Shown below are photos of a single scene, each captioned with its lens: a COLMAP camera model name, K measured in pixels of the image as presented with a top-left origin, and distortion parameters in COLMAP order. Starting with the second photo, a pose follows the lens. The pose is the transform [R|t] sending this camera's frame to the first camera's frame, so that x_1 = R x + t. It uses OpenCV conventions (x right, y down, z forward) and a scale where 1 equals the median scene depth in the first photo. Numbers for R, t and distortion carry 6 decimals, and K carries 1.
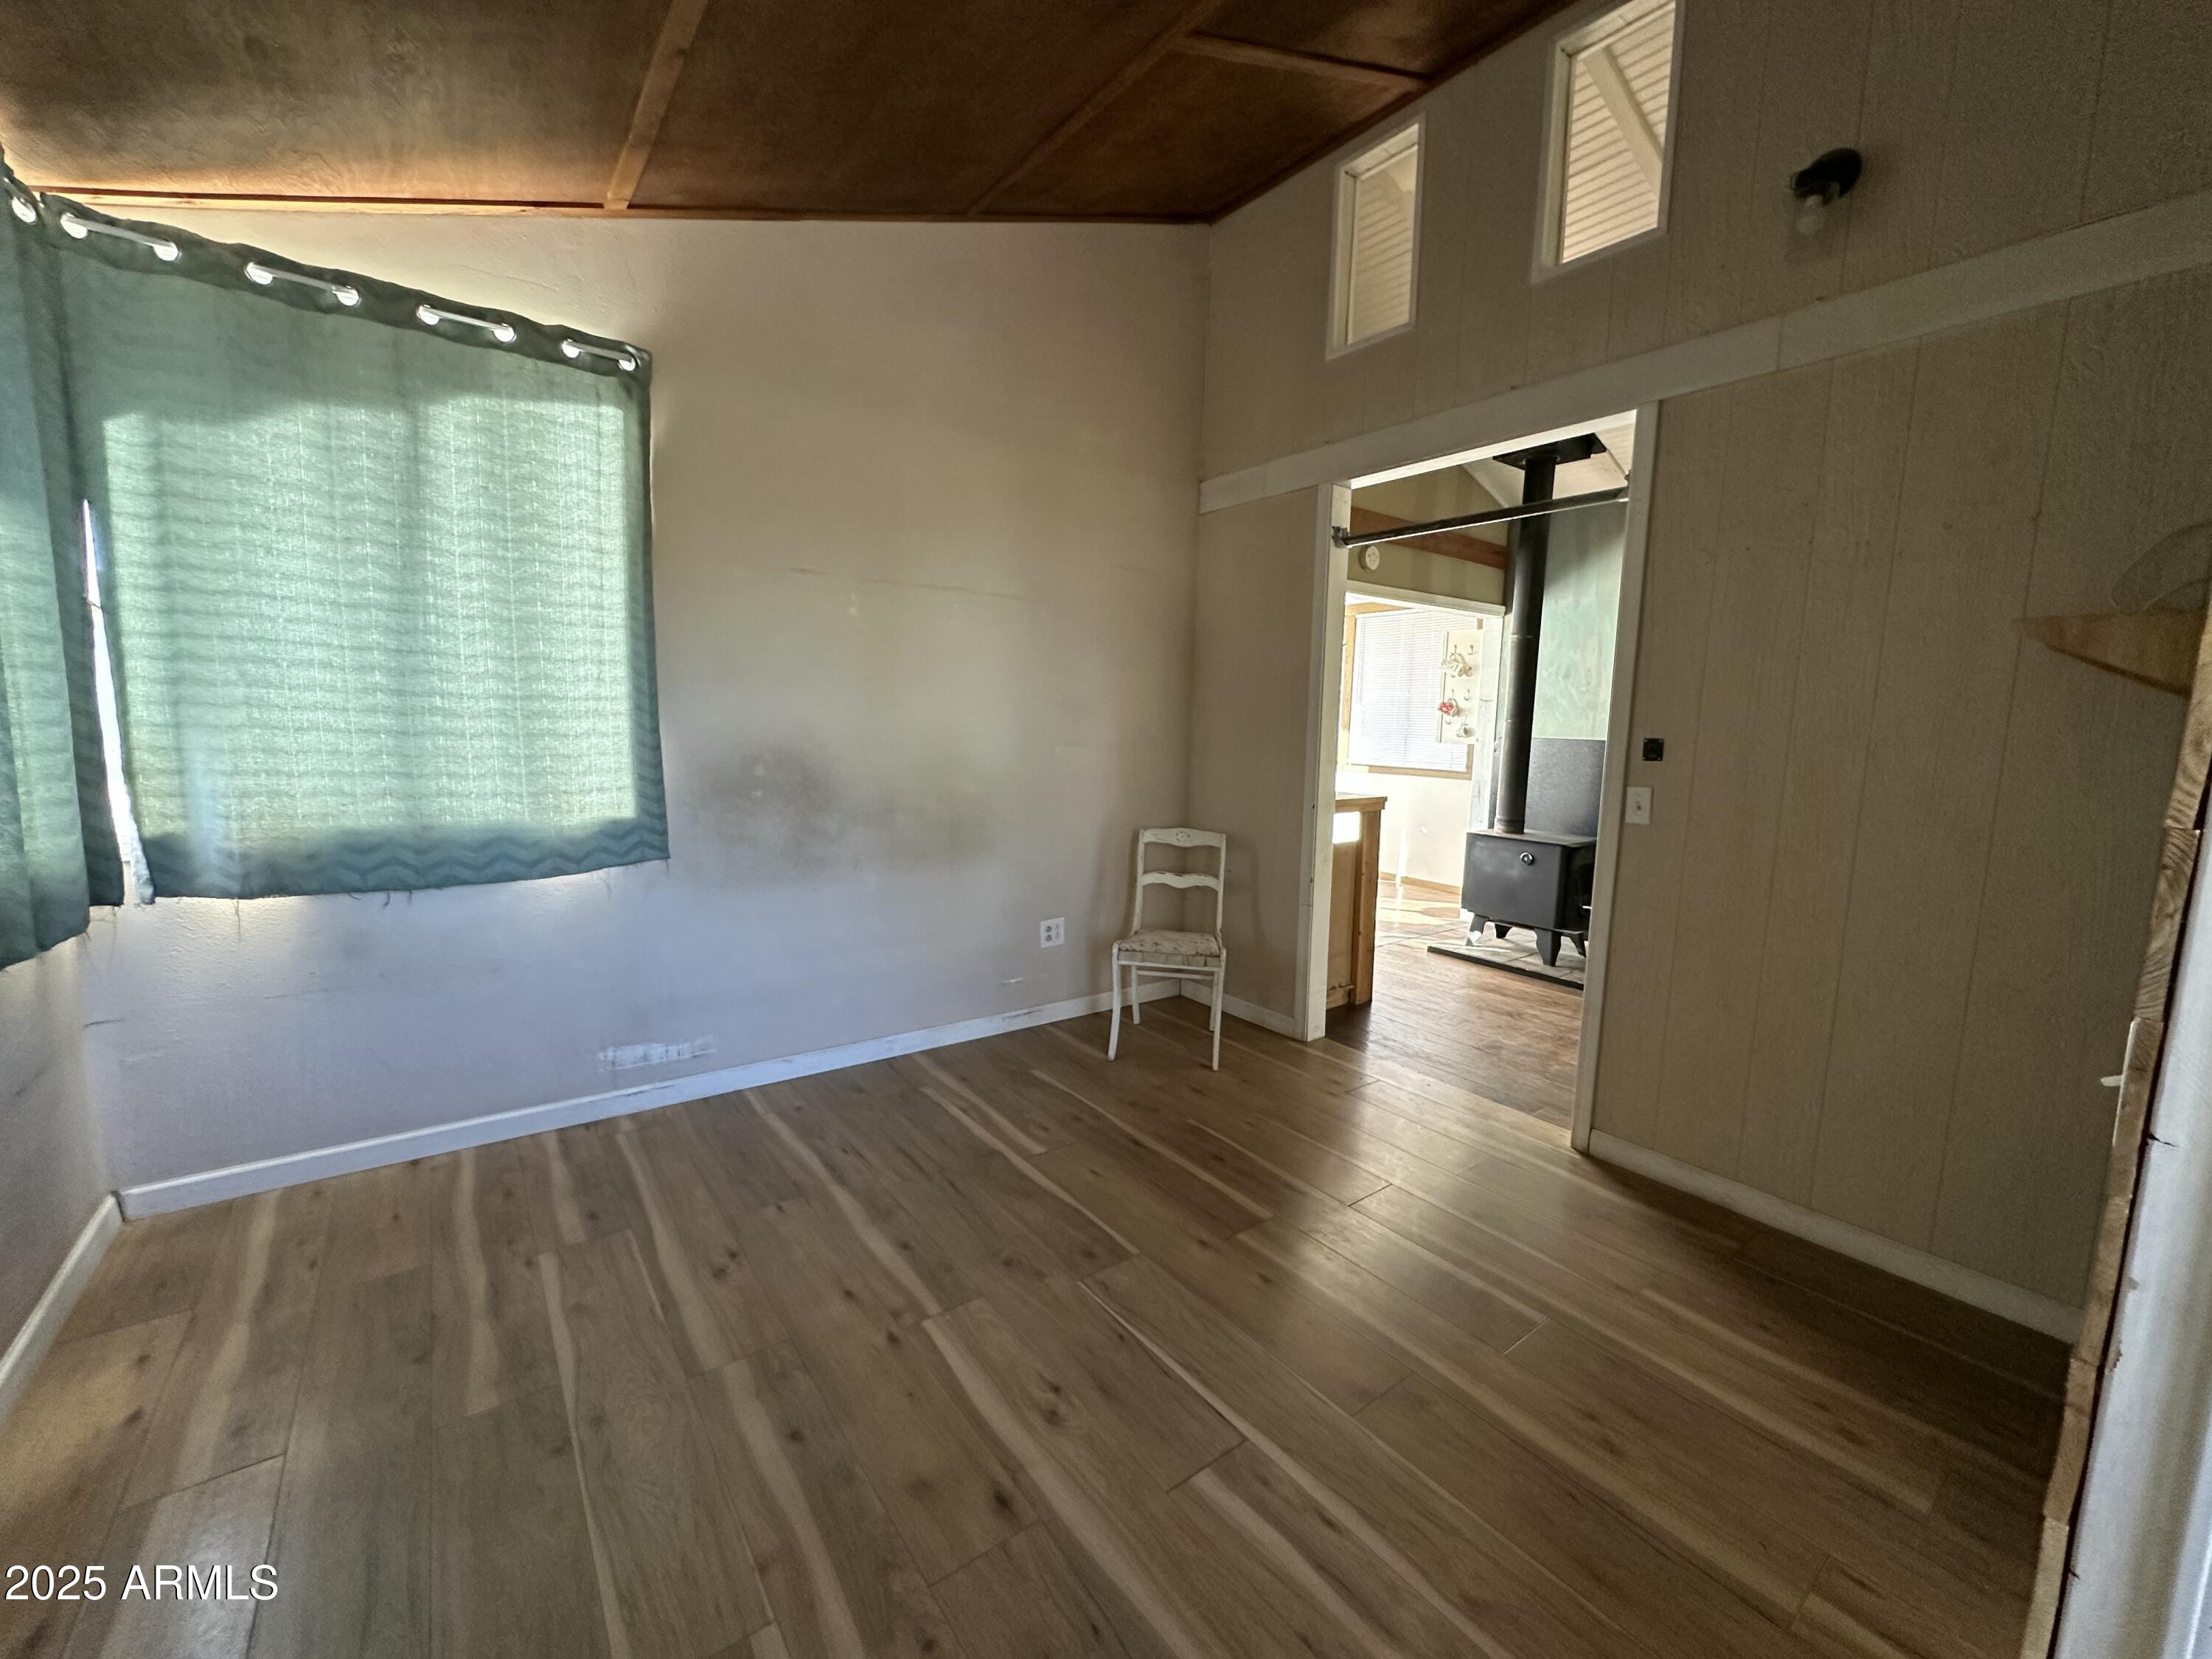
lens RADIAL K [[882.1, 0, 1107.8], [0, 882.1, 826.8], [0, 0, 1]] dist [-0.000495, 0.000239]
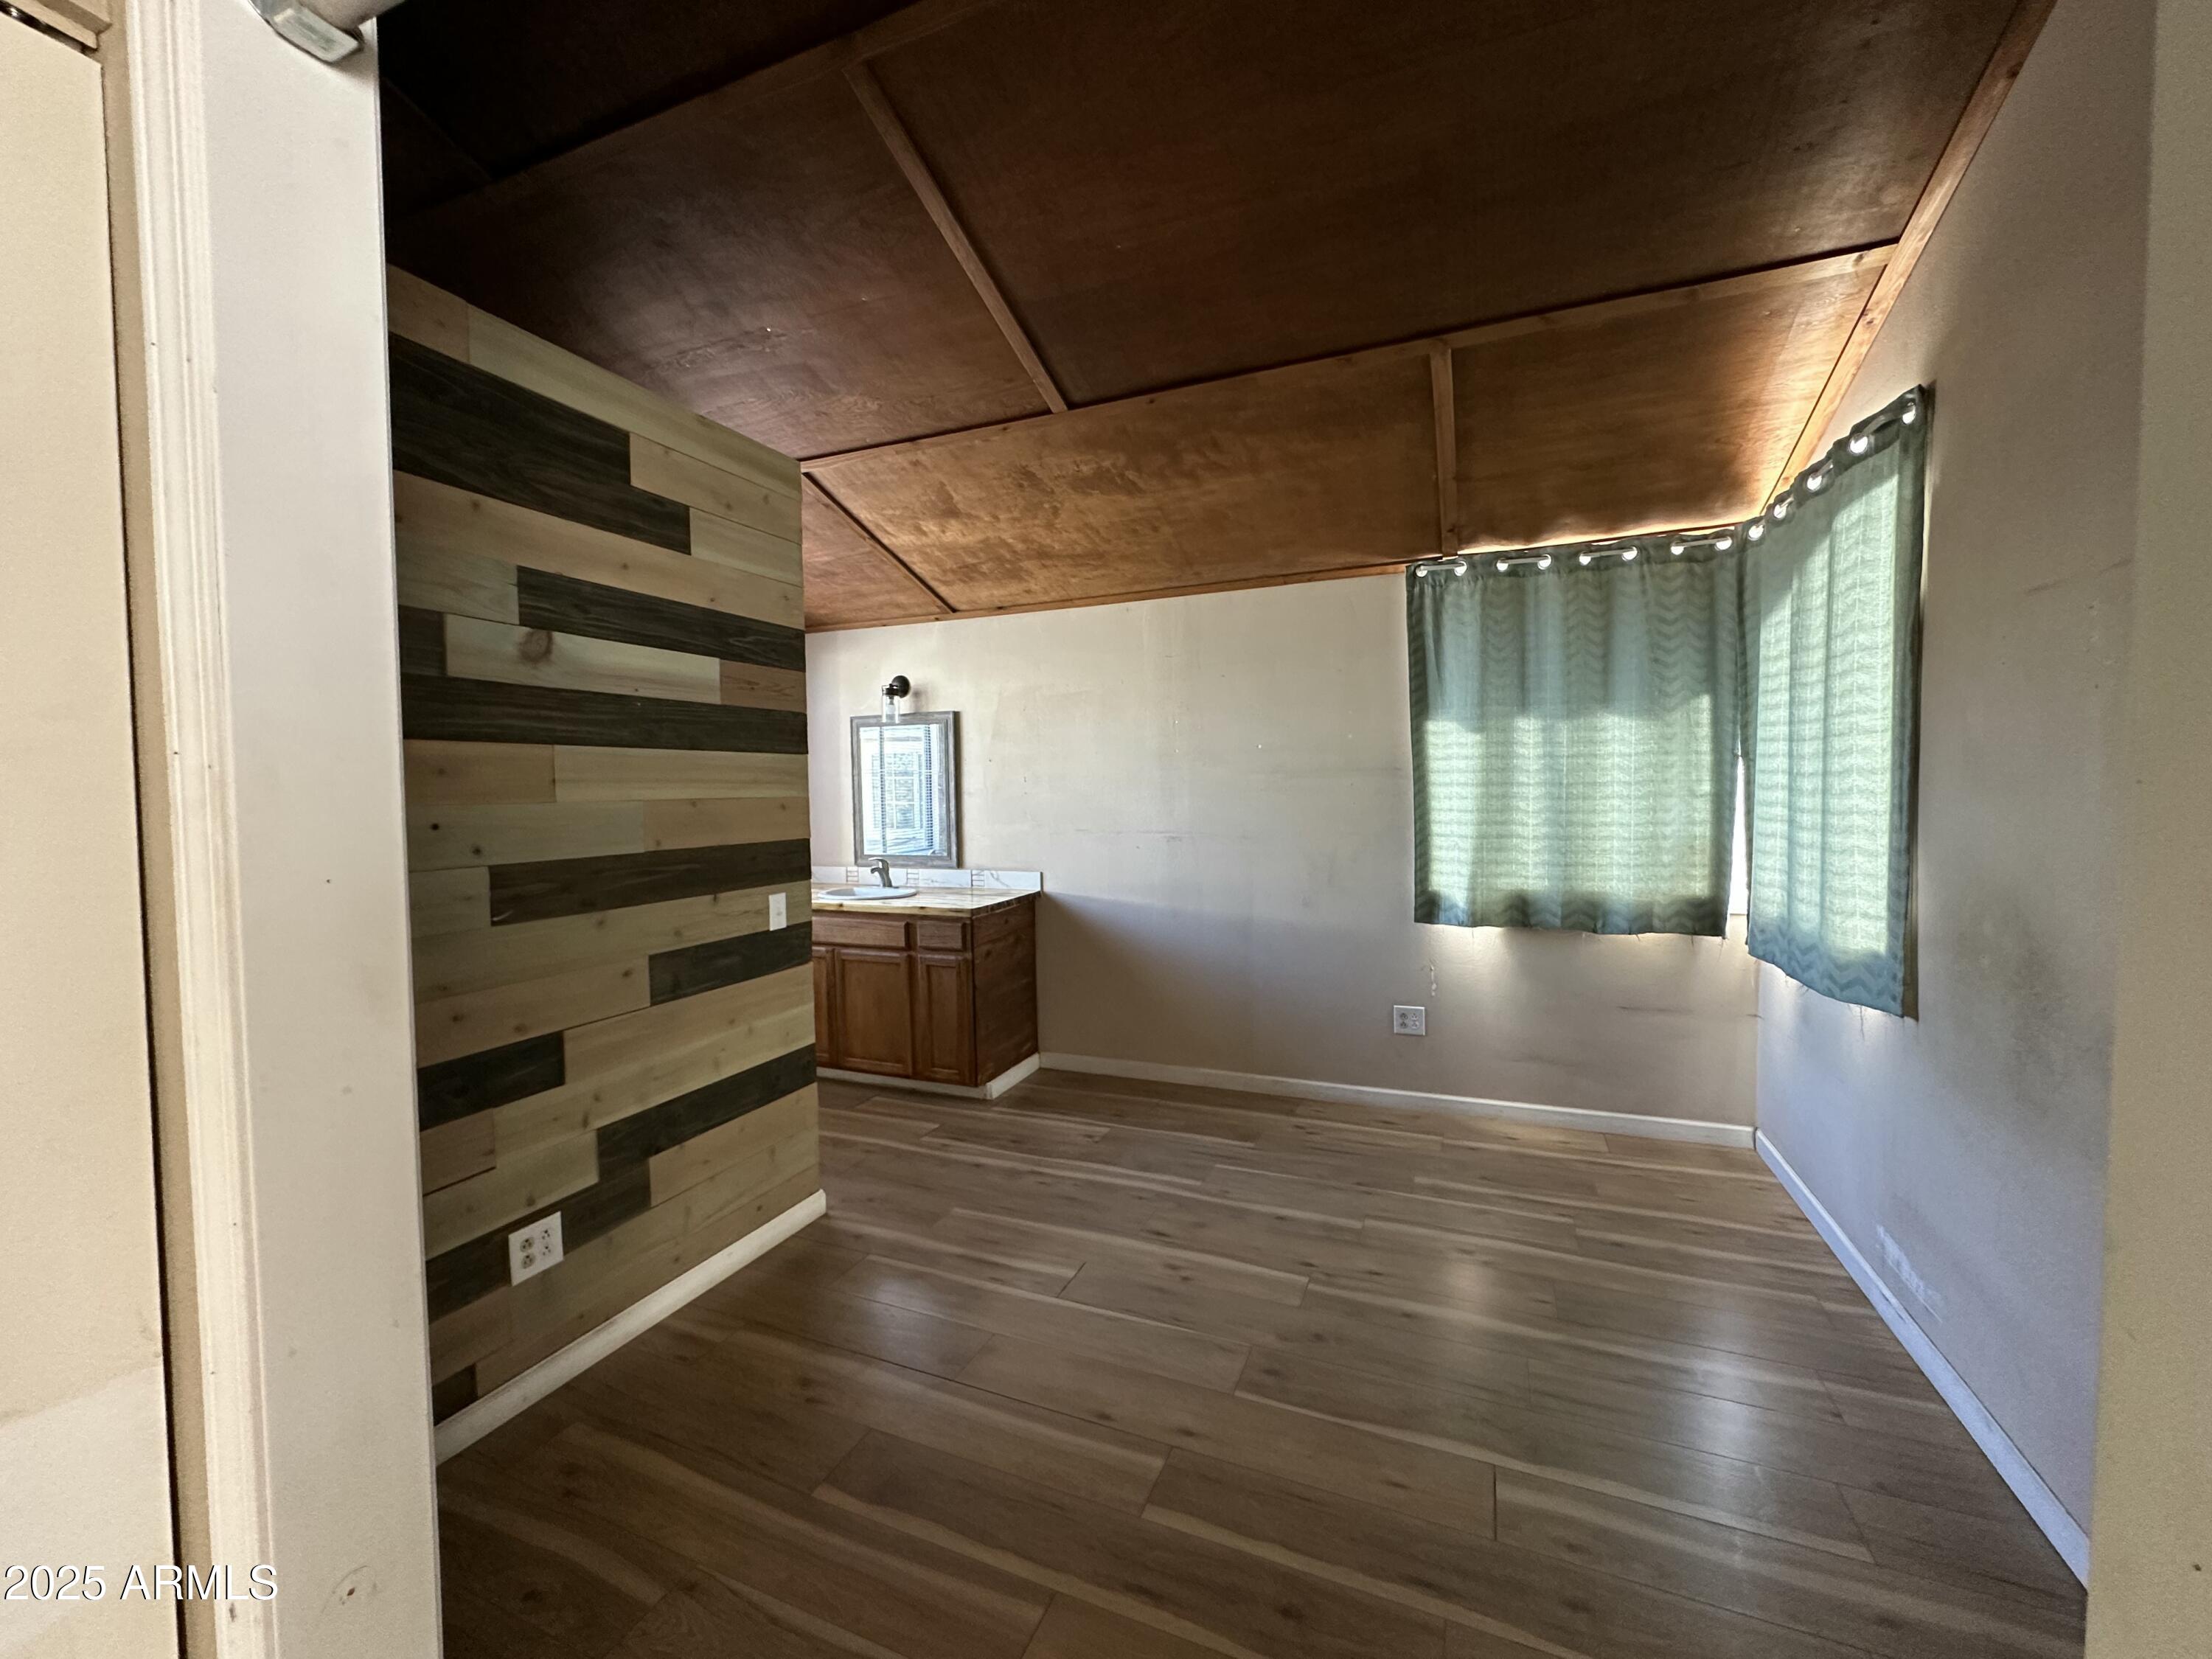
lens RADIAL K [[882.1, 0, 1104.5], [0, 882.1, 826.1], [0, 0, 1]] dist [-0.000495, 0.000239]
pose [[-0.867017, 0.006399, -0.498238, 0.655665], [-0.074195, 0.987112, 0.141789, -0.251962], [0.492724, 0.159900, -0.855368, 1.730289]]
